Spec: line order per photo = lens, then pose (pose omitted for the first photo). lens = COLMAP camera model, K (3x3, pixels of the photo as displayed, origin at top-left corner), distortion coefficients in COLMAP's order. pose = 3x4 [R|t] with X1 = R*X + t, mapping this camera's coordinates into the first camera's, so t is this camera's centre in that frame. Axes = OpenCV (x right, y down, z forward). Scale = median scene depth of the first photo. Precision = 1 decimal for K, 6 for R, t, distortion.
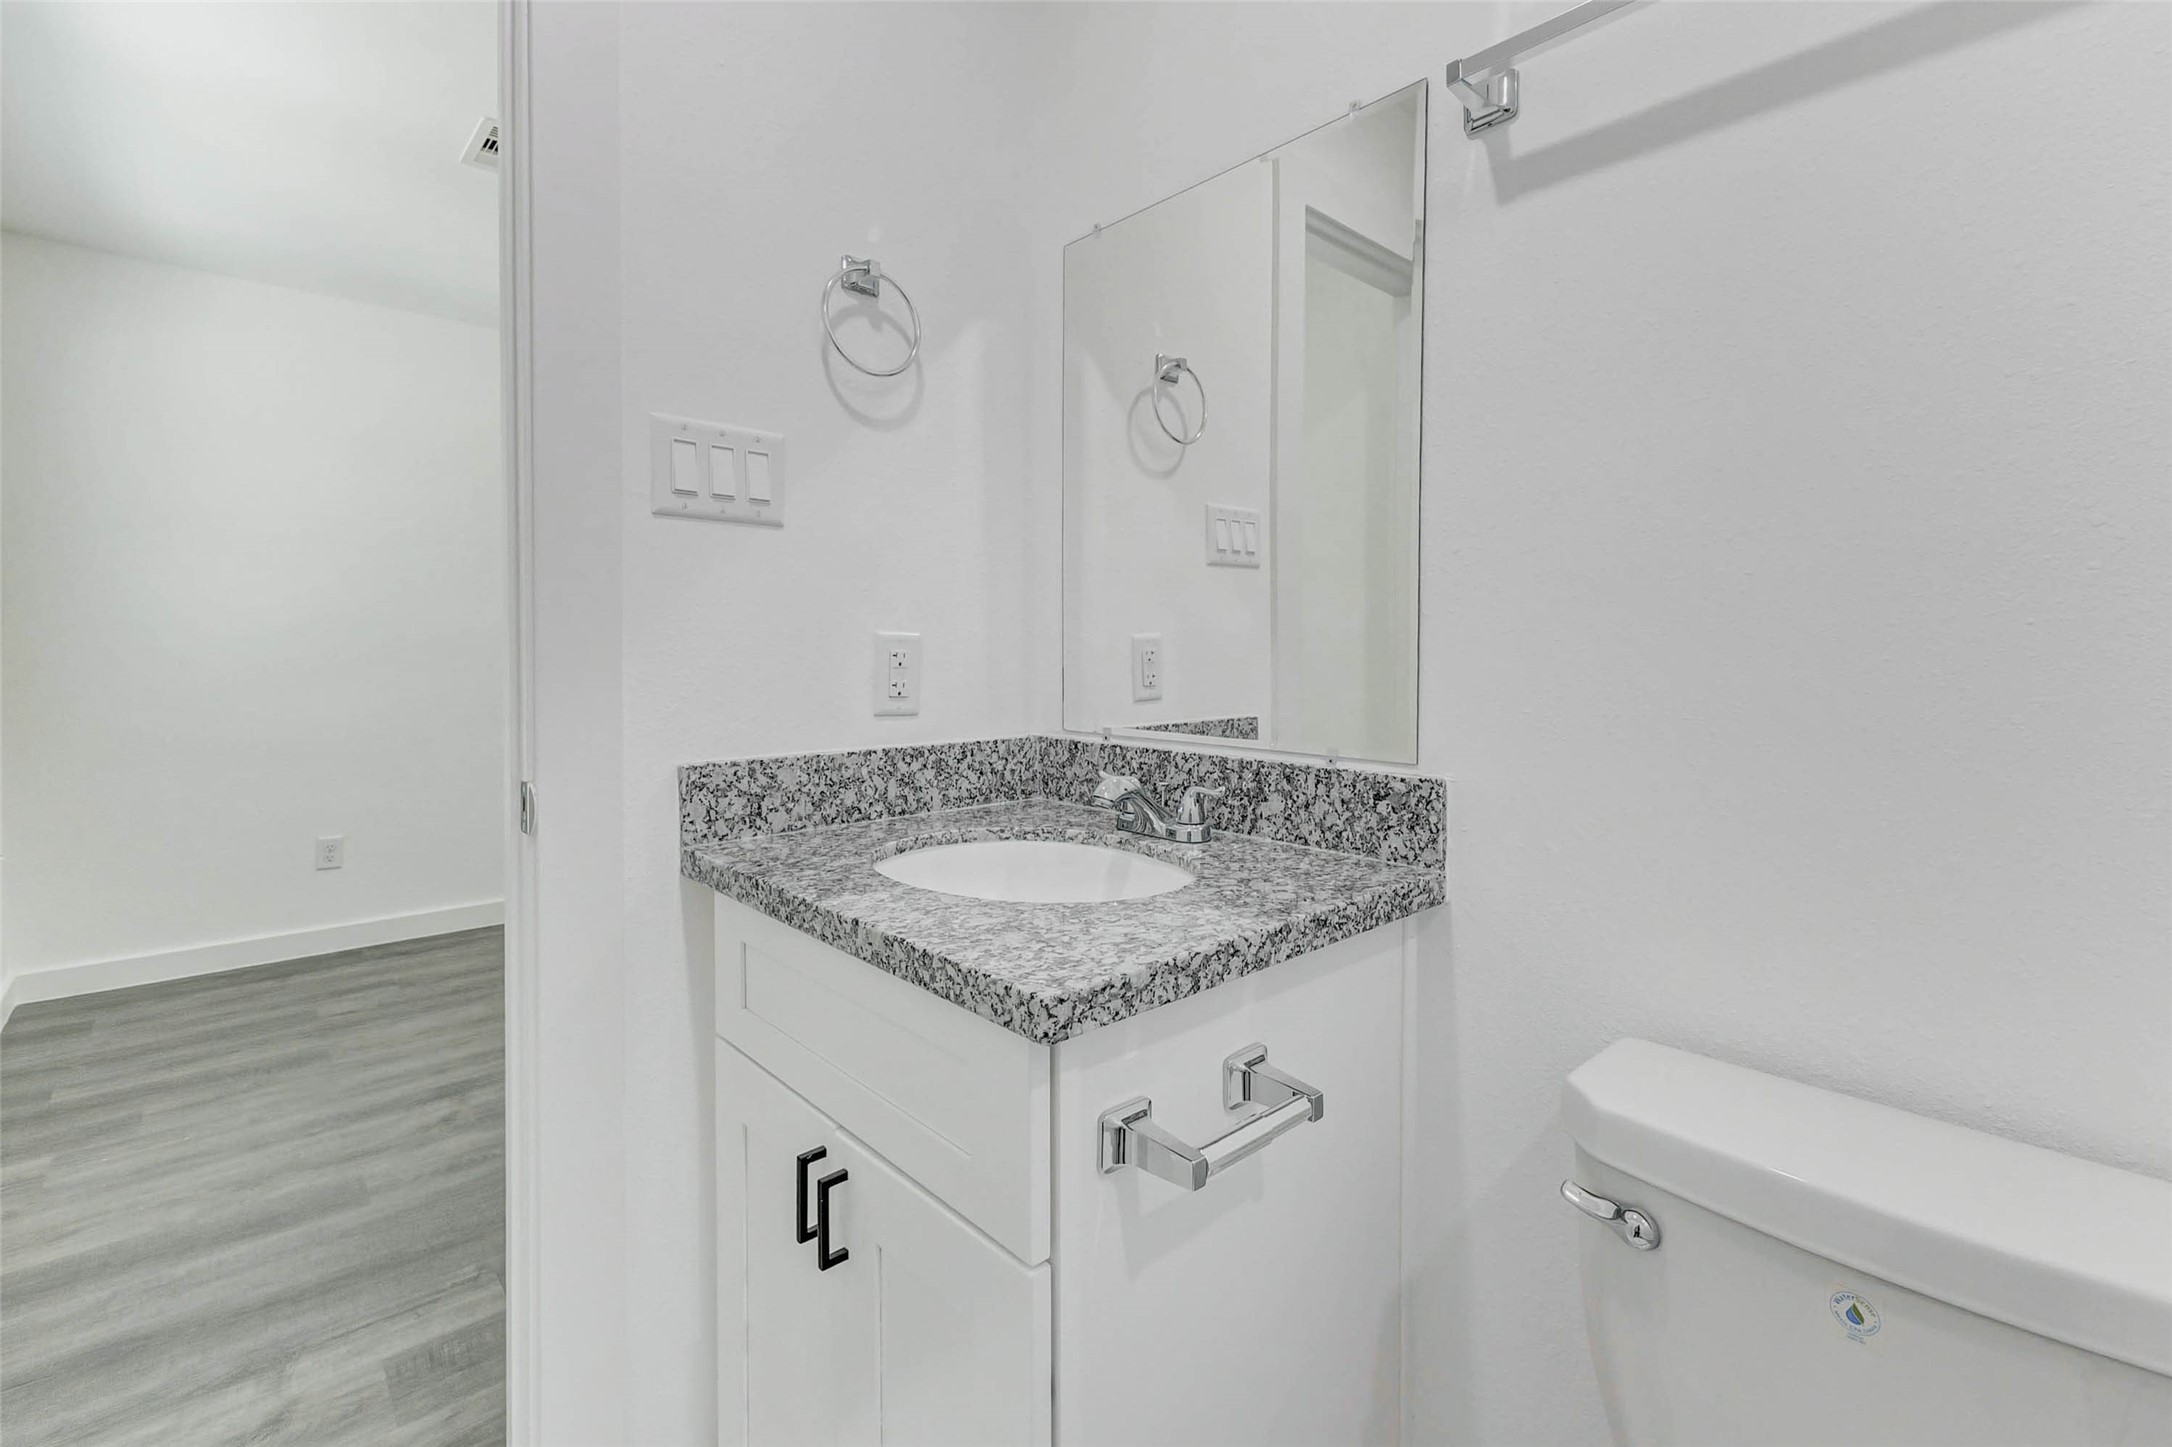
lens RADIAL K [[954.2, 0, 1087.7], [0, 954.2, 666.3], [0, 0, 1]] dist [0.001038, 0.000043]
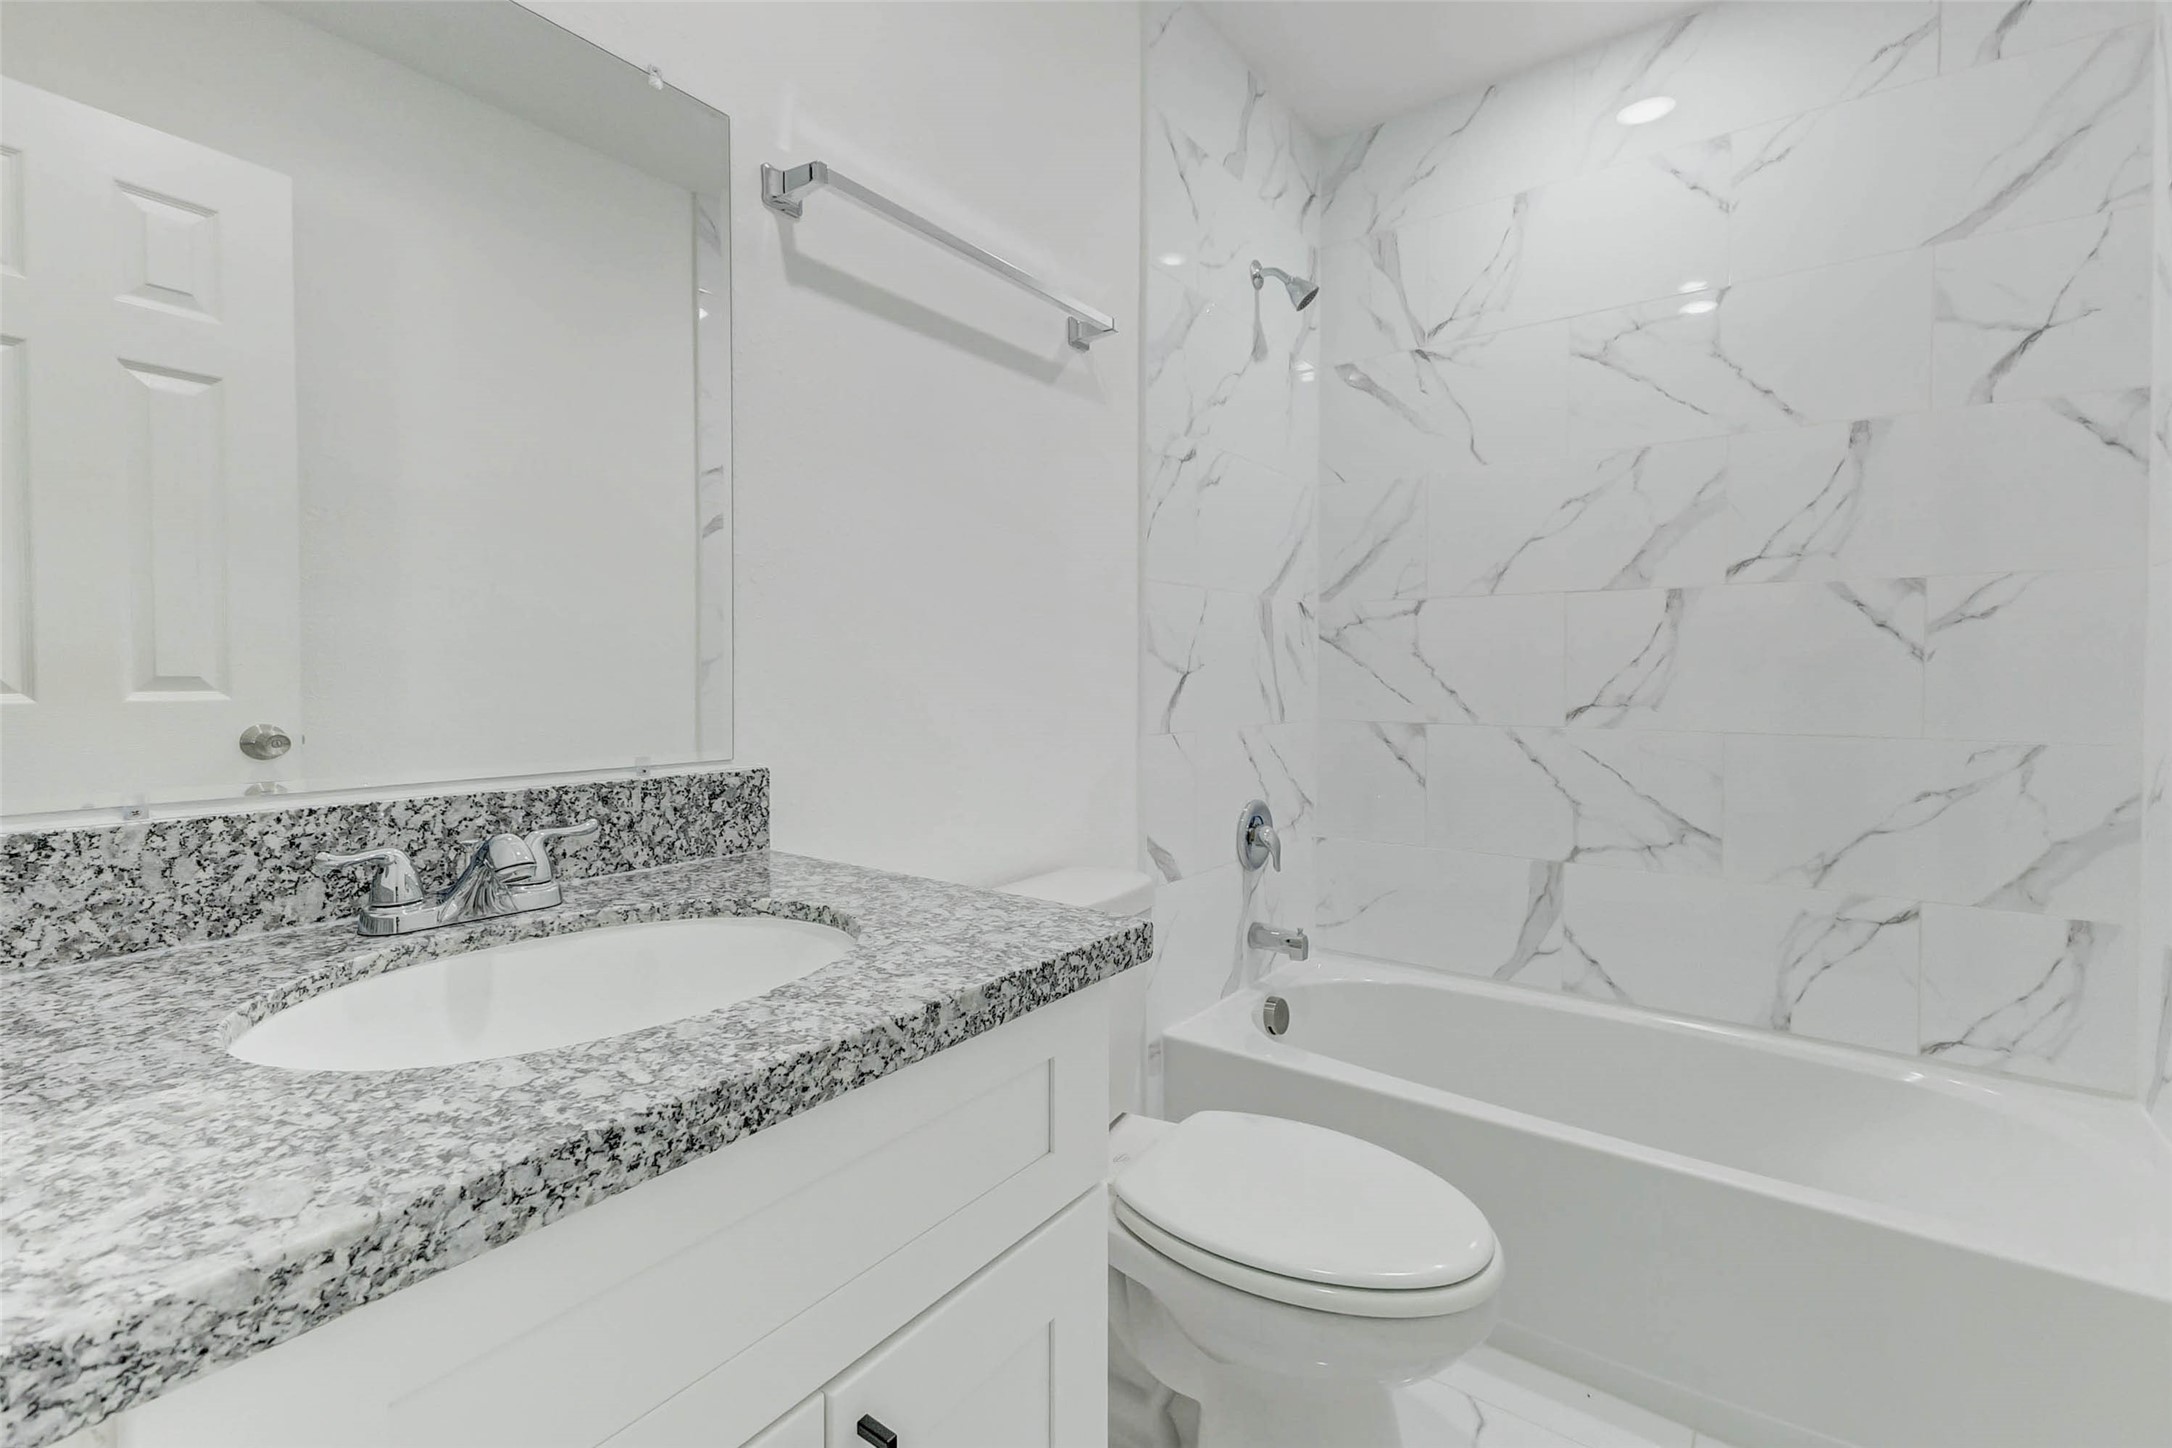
lens RADIAL K [[968.1, 0, 1092.8], [0, 968.1, 694.4], [0, 0, 1]] dist [0.001743, -0.000205]
pose [[-0.191795, -0.022107, 0.981186, -0.777787], [0.016147, 0.999540, 0.025676, 0.009267], [-0.981302, 0.020768, -0.191350, 0.799044]]
